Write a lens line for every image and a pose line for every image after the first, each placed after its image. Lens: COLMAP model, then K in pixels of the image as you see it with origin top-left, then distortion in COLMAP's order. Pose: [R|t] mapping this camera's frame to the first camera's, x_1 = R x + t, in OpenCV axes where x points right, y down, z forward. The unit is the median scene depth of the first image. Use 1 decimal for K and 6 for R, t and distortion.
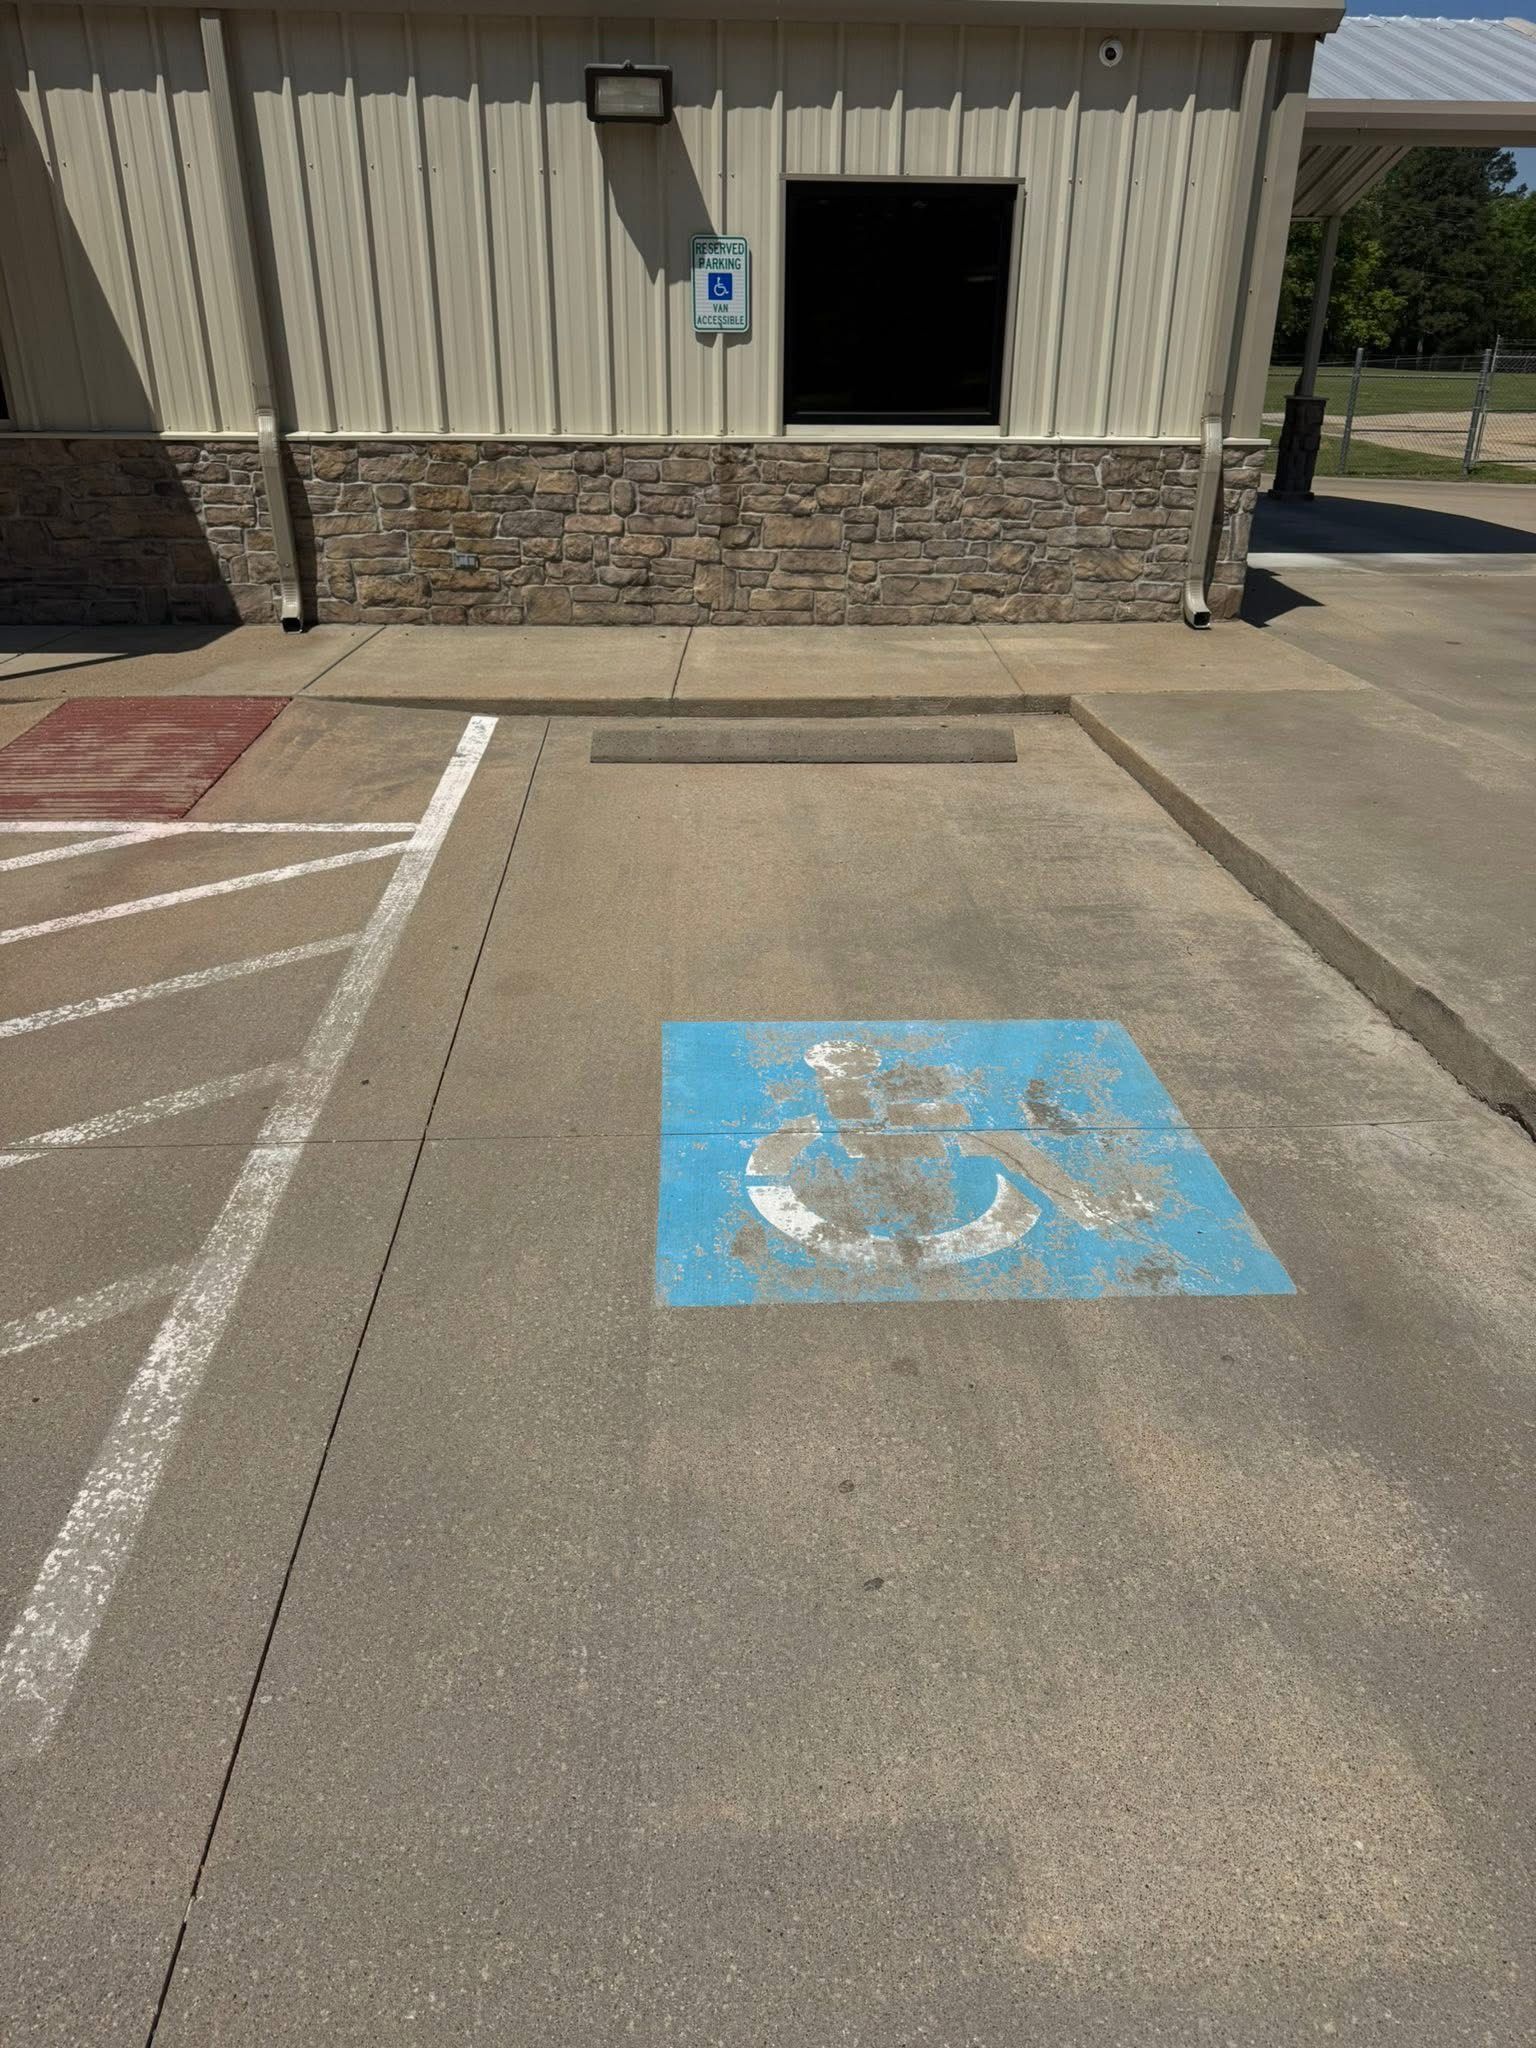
lens RADIAL K [[1455.7, 0, 768.0], [0, 1455.7, 1024.0], [0, 0, 1]] dist [0.152747, -0.340632]
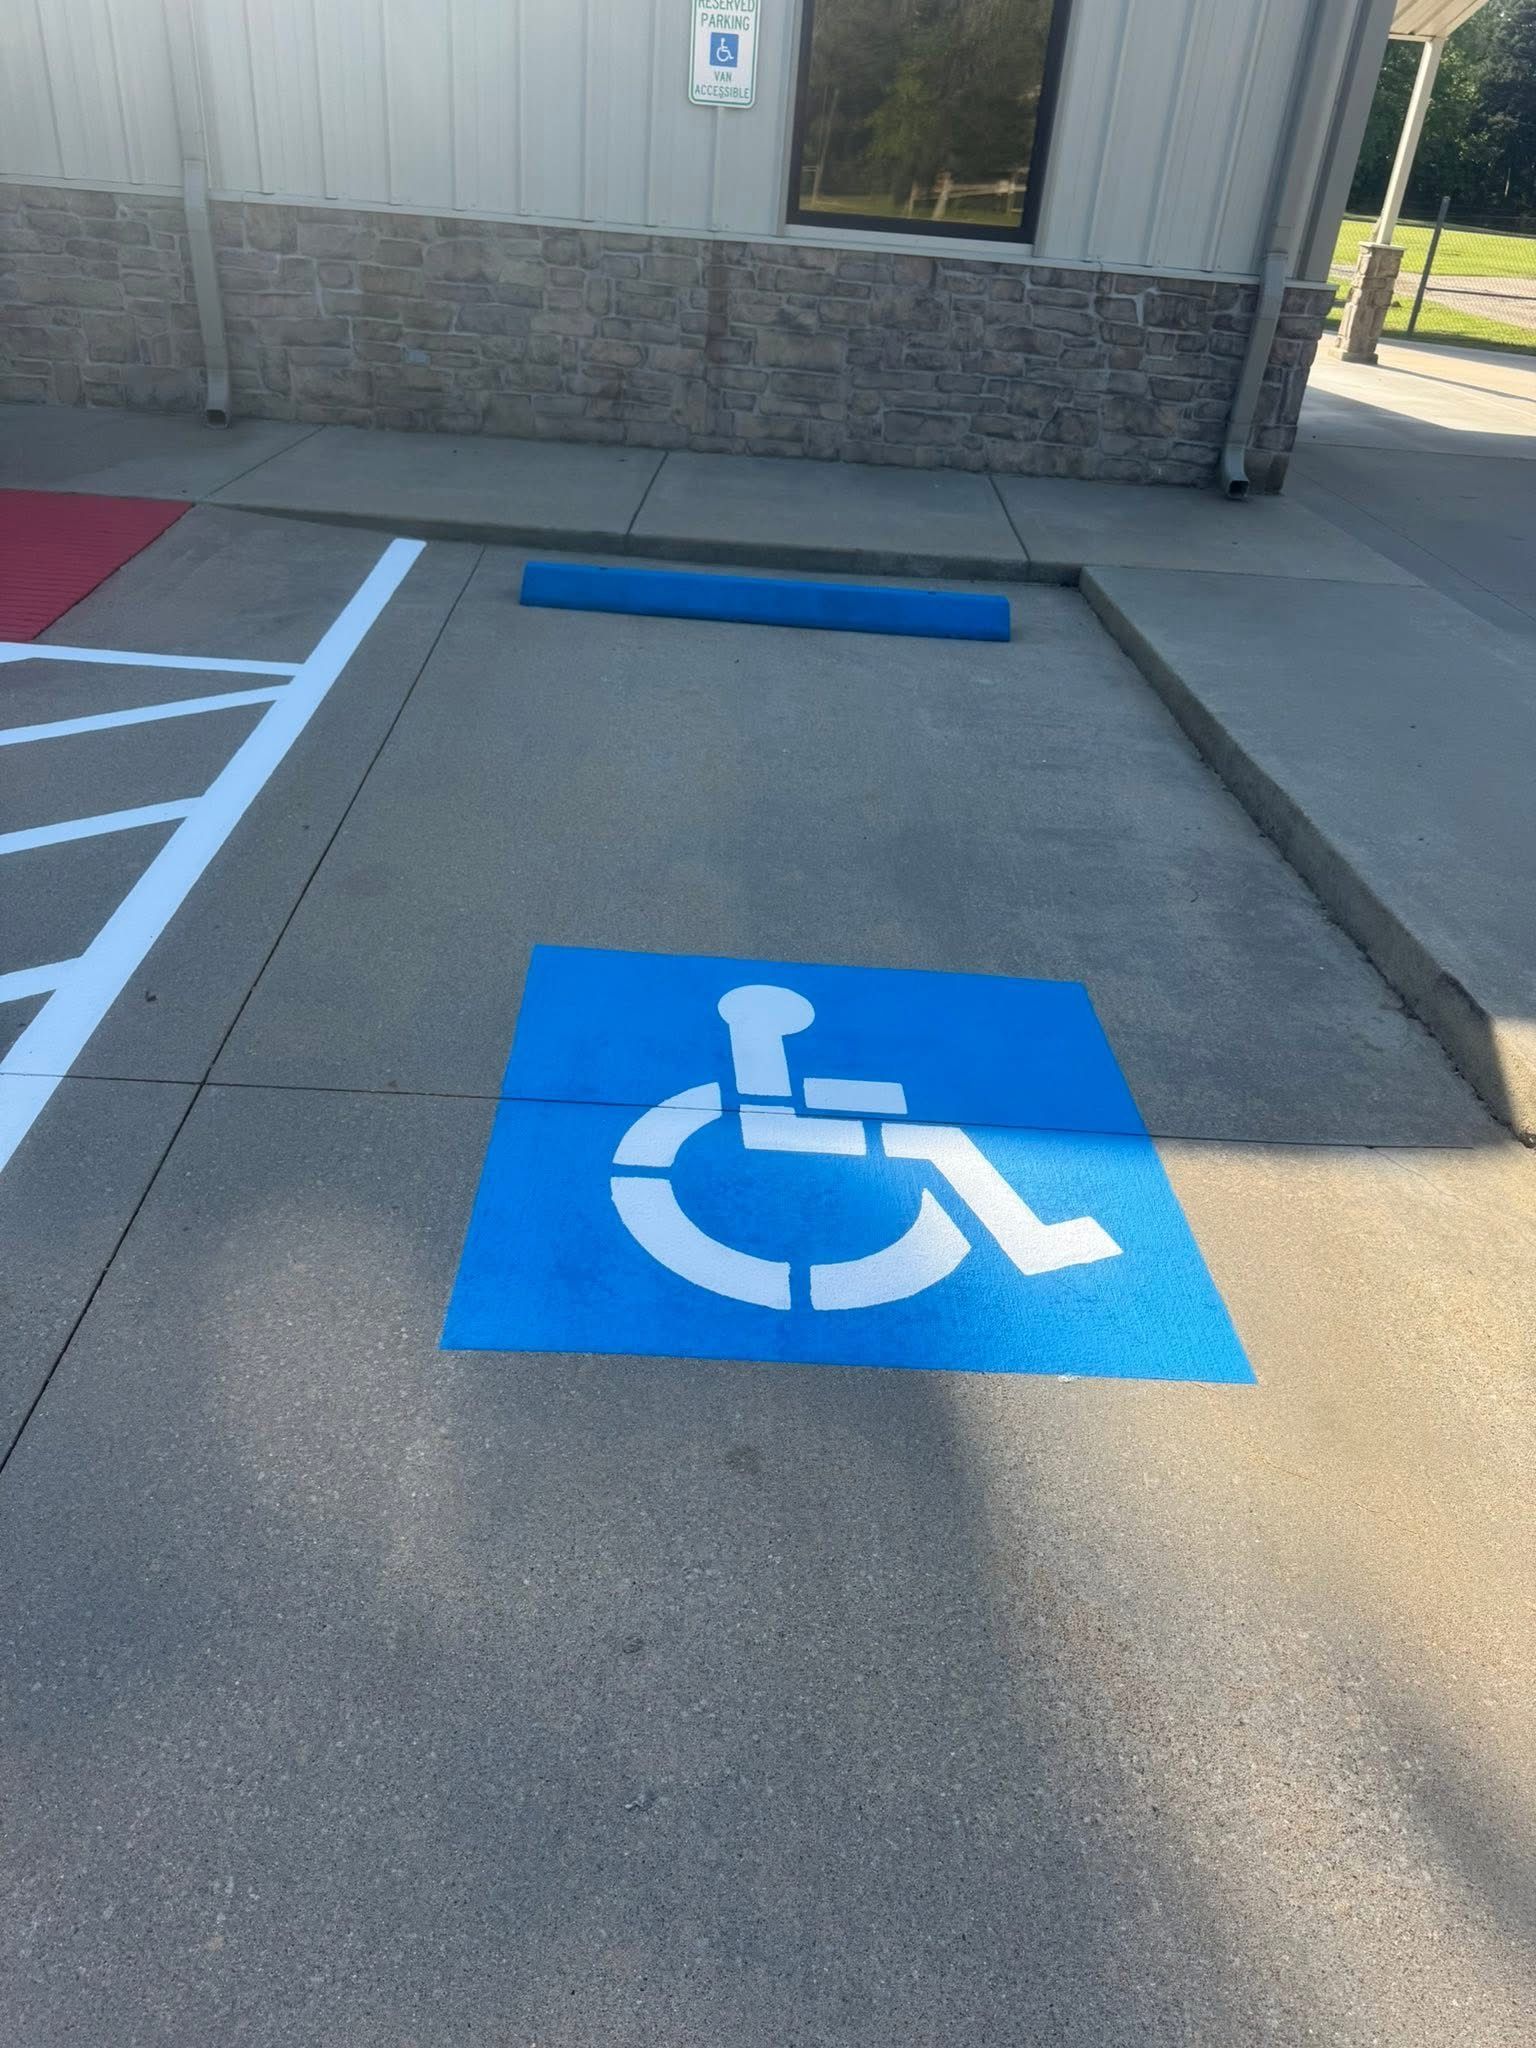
lens RADIAL K [[1443.0, 0, 768.0], [0, 1443.0, 1024.0], [0, 0, 1]] dist [0.050790, -0.081823]
pose [[0.997223, 0.074361, 0.003971, 0.039239], [-0.074352, 0.991302, 0.108593, -0.036025], [0.004139, -0.108587, 0.994078, 0.119274]]
